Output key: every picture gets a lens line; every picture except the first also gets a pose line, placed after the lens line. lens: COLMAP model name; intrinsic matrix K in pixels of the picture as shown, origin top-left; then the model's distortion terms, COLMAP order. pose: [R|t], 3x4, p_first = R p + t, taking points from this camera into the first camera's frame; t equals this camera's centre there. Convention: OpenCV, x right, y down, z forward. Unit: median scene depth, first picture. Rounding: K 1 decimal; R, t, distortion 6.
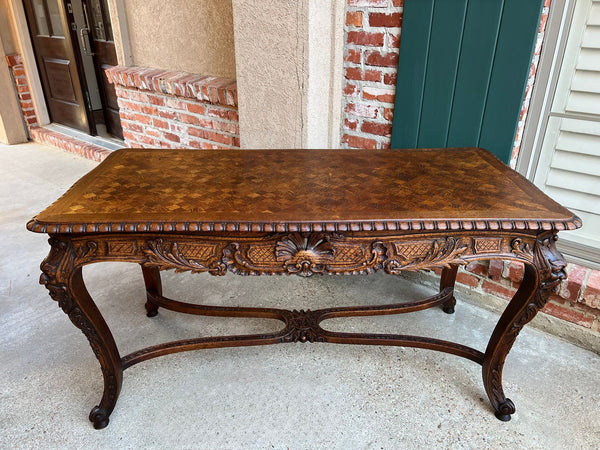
lens RADIAL K [[456.2, 0, 302.3], [0, 456.2, 229.0], [0, 0, 1]] dist [0.040125, -0.053227]
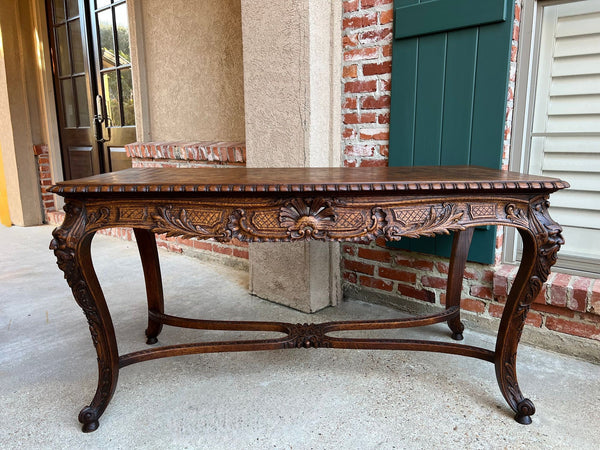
lens RADIAL K [[456.2, 0, 303.0], [0, 456.2, 227.8], [0, 0, 1]] dist [0.040125, -0.053227]
pose [[0.999947, -0.007860, -0.006660, 0.001503], [0.005863, 0.965762, -0.259365, 0.217612], [0.008470, 0.259312, 0.965756, 0.000491]]
